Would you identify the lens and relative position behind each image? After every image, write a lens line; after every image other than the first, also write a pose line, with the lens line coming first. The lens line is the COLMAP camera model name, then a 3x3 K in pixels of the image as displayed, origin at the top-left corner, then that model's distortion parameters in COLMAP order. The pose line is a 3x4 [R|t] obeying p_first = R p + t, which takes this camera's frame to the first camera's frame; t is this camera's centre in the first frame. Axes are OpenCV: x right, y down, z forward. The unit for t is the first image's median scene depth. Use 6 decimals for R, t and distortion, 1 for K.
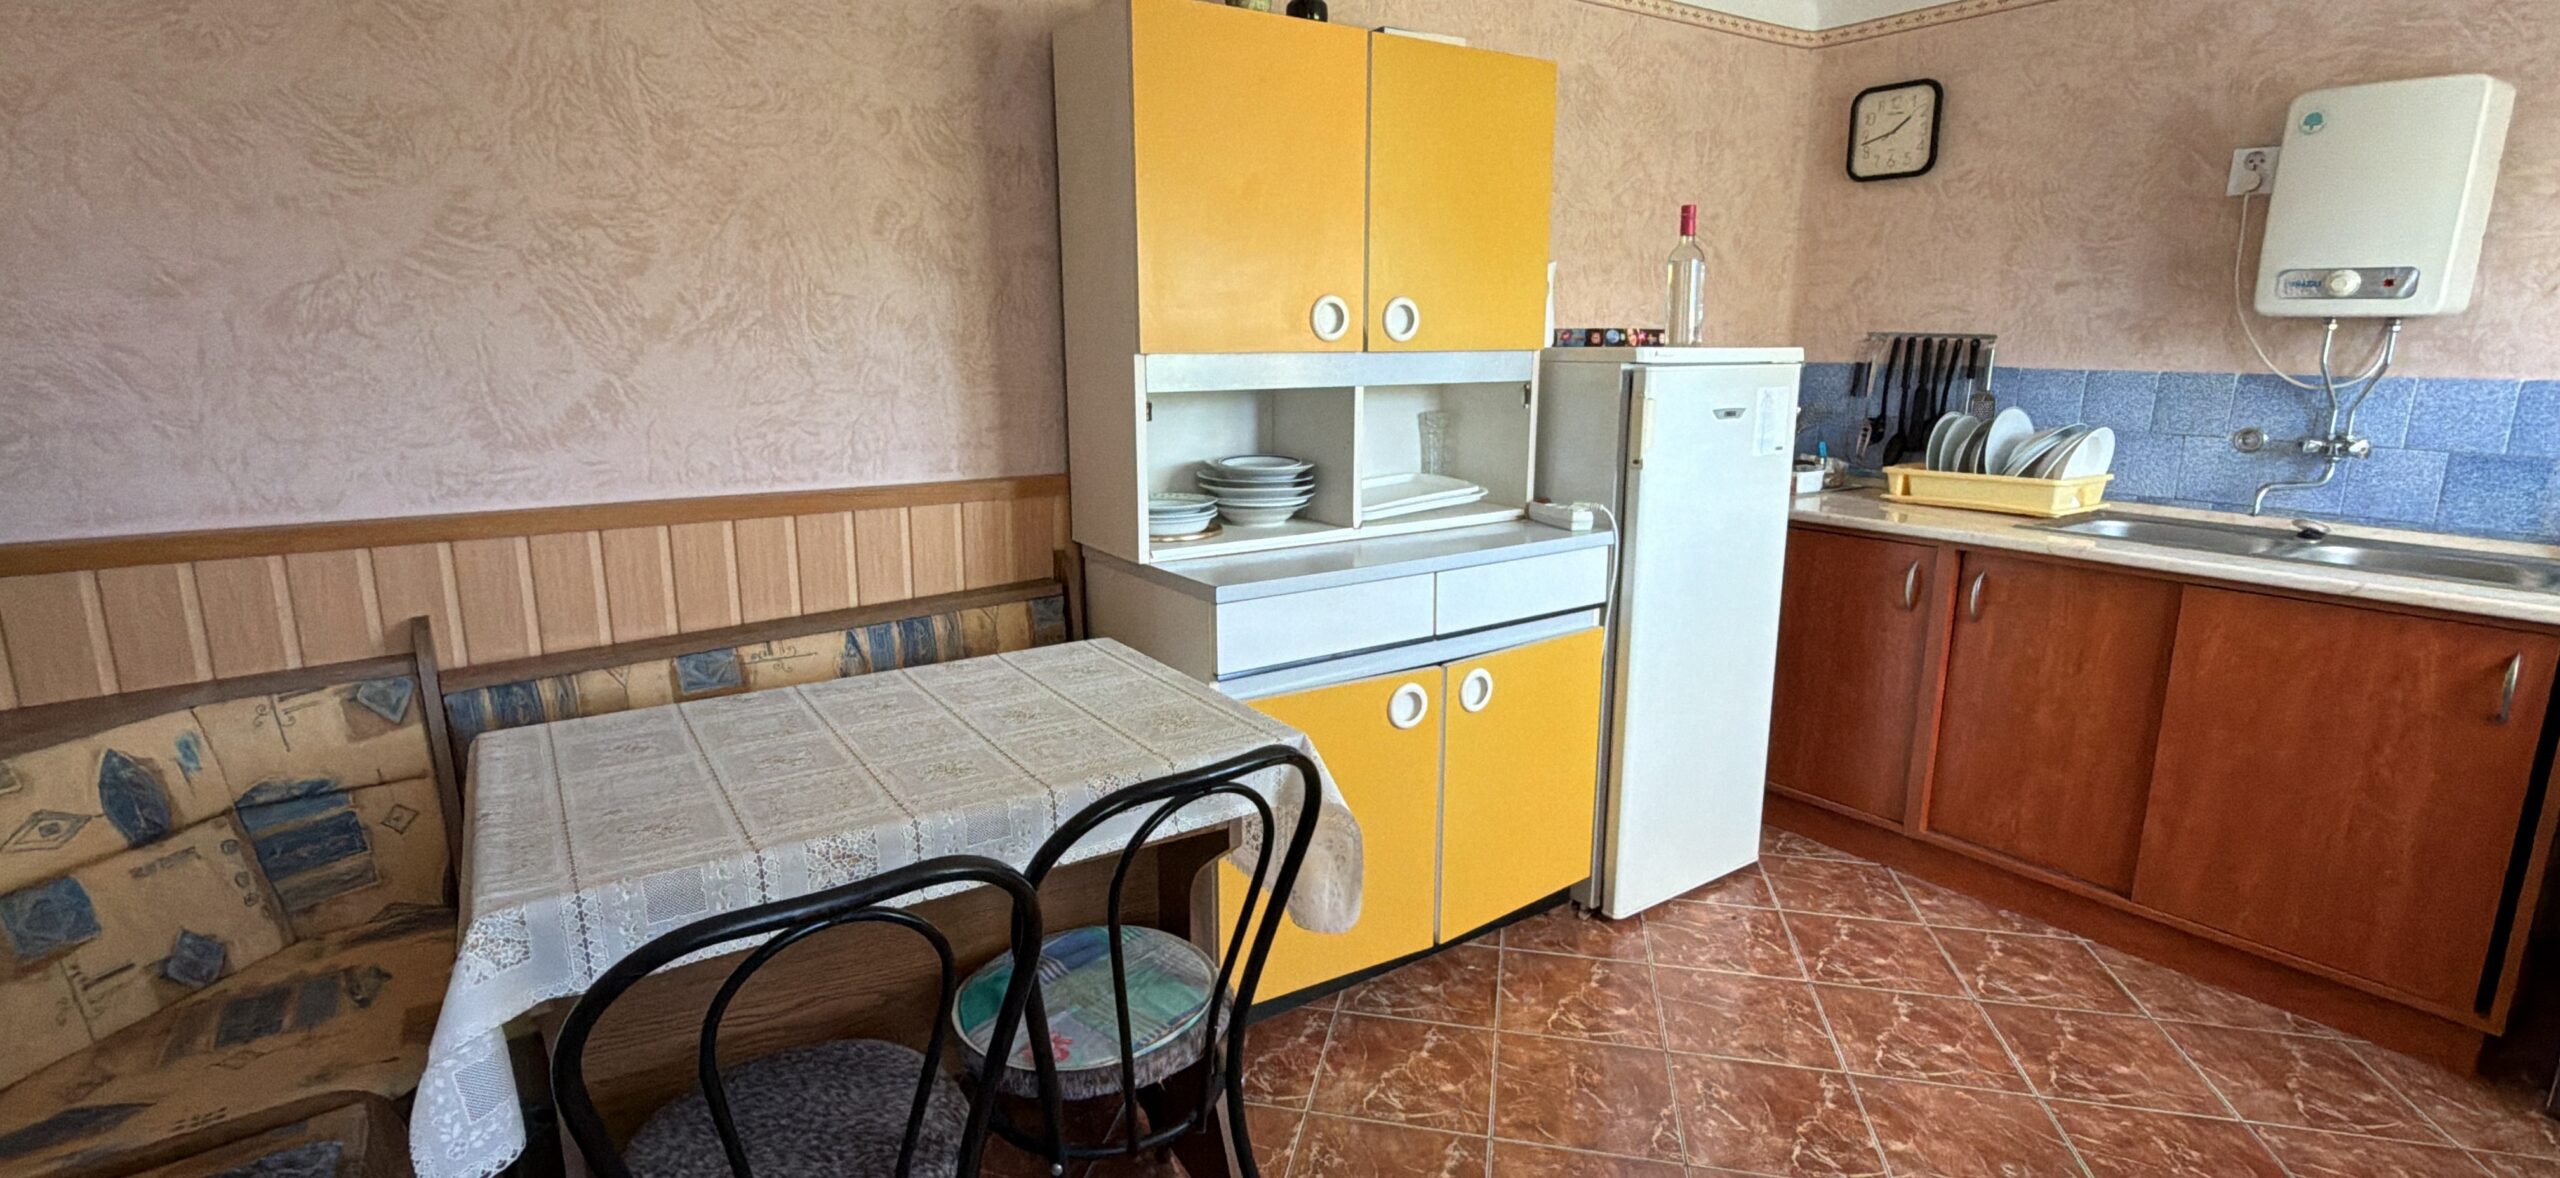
lens RADIAL K [[1155.9, 0, 1280.0], [0, 1155.9, 589.0], [0, 0, 1]] dist [-0.002306, -0.000272]
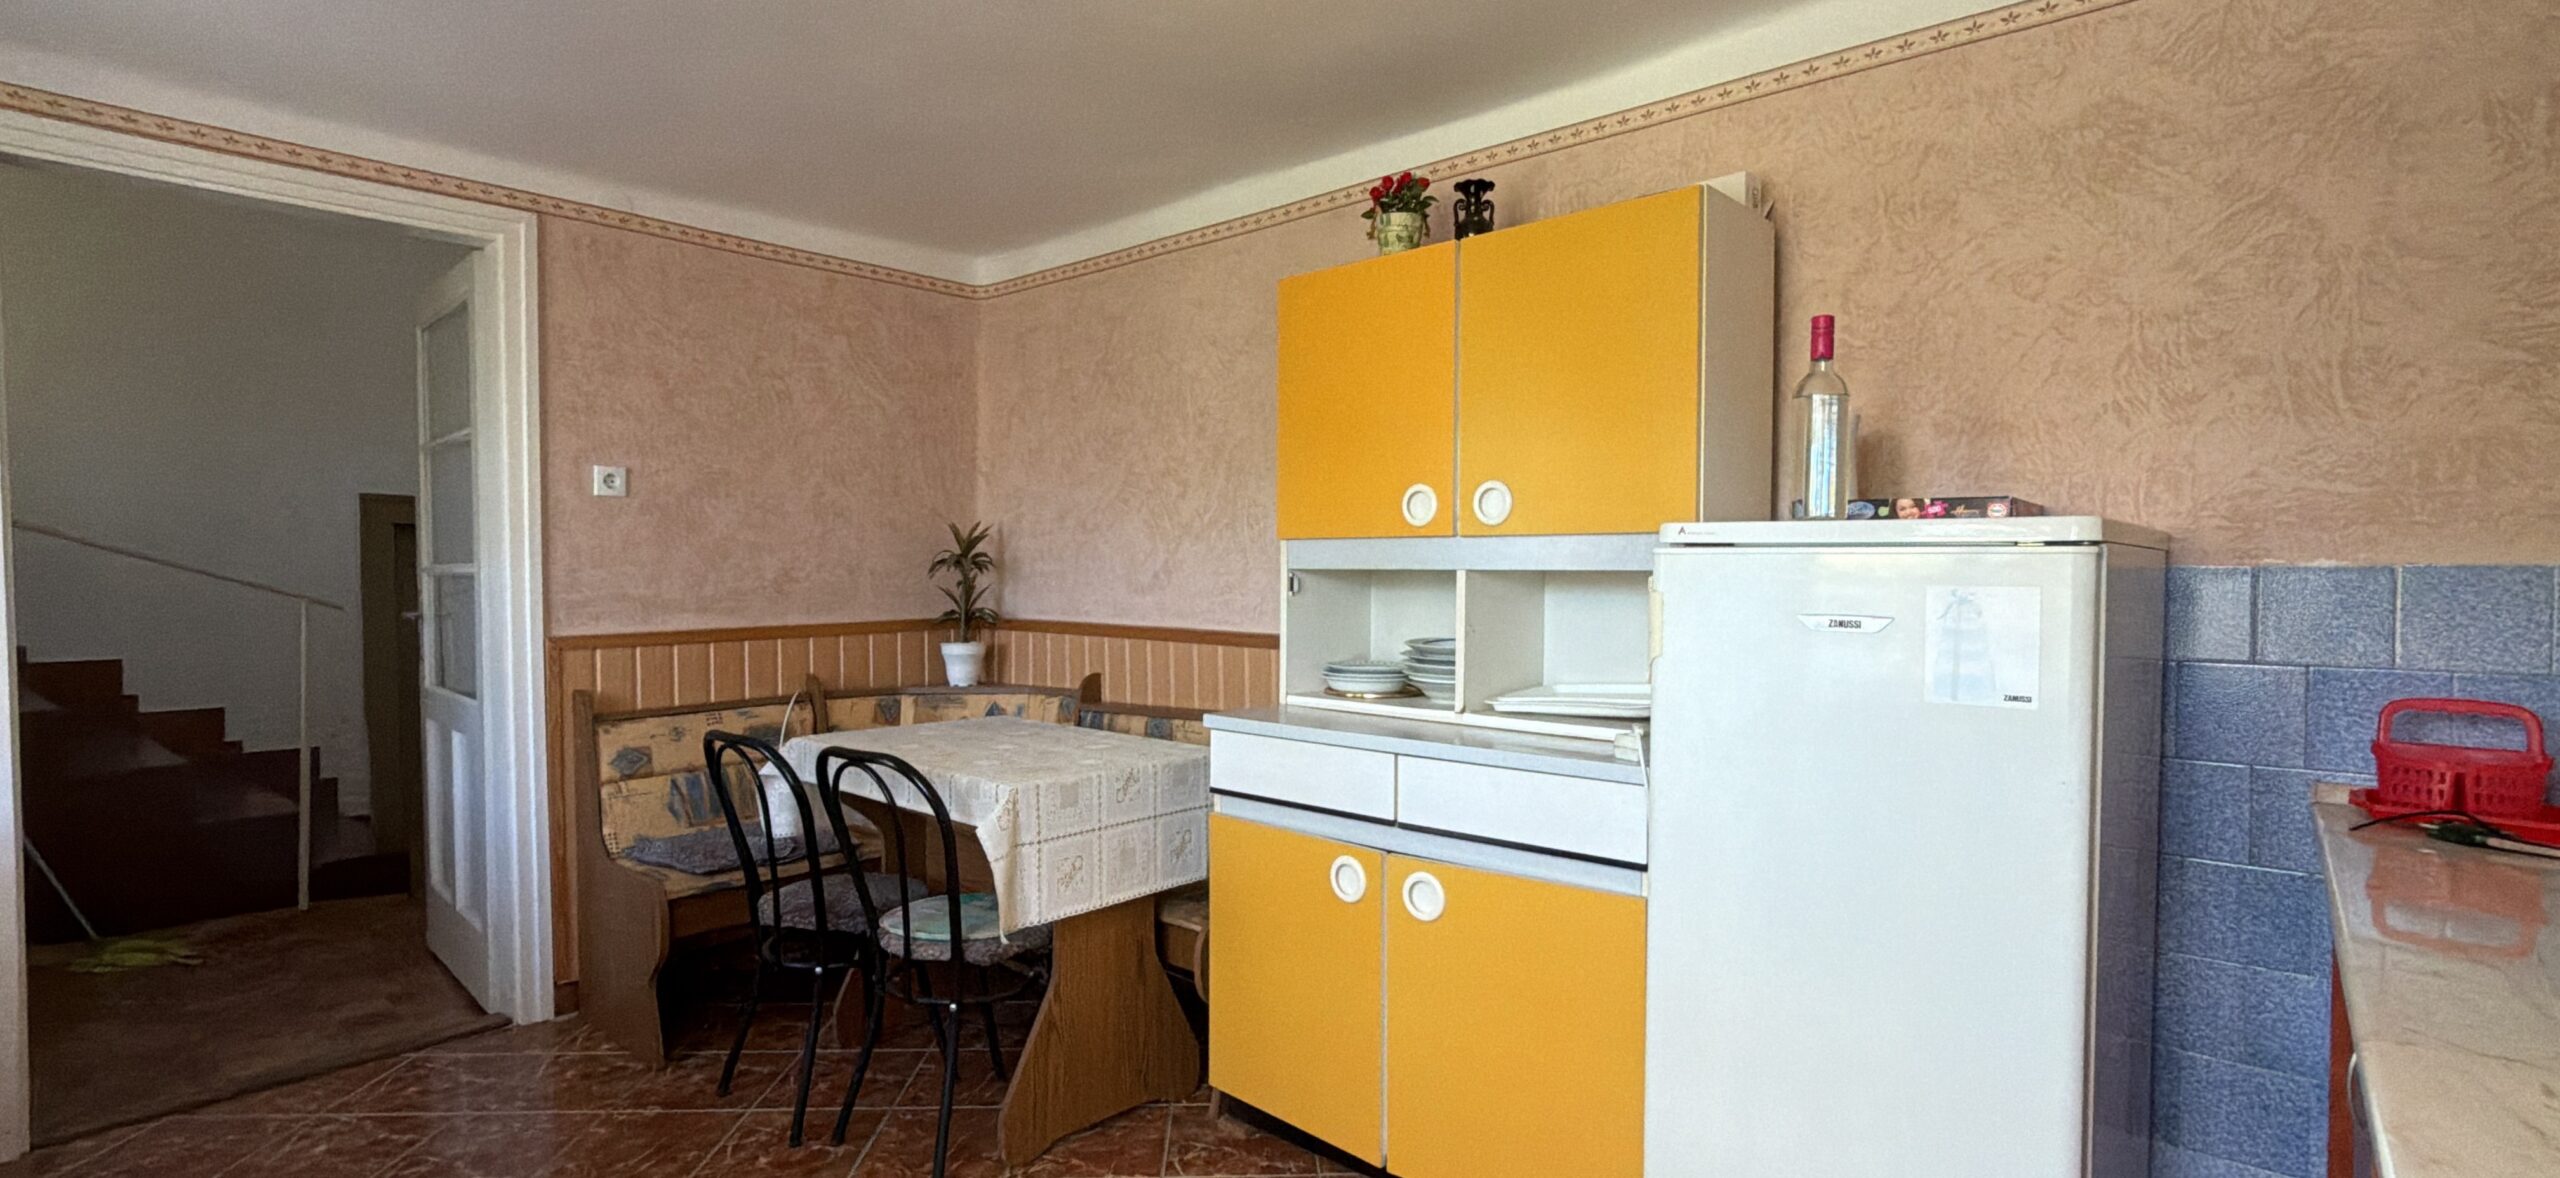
lens RADIAL K [[1155.9, 0, 1280.0], [0, 1155.9, 589.0], [0, 0, 1]] dist [-0.002306, -0.000272]
pose [[0.270296, 0.025914, -0.962428, 1.126294], [-0.200752, 0.979182, -0.030016, -0.110644], [0.941615, 0.201323, 0.269871, 0.658021]]
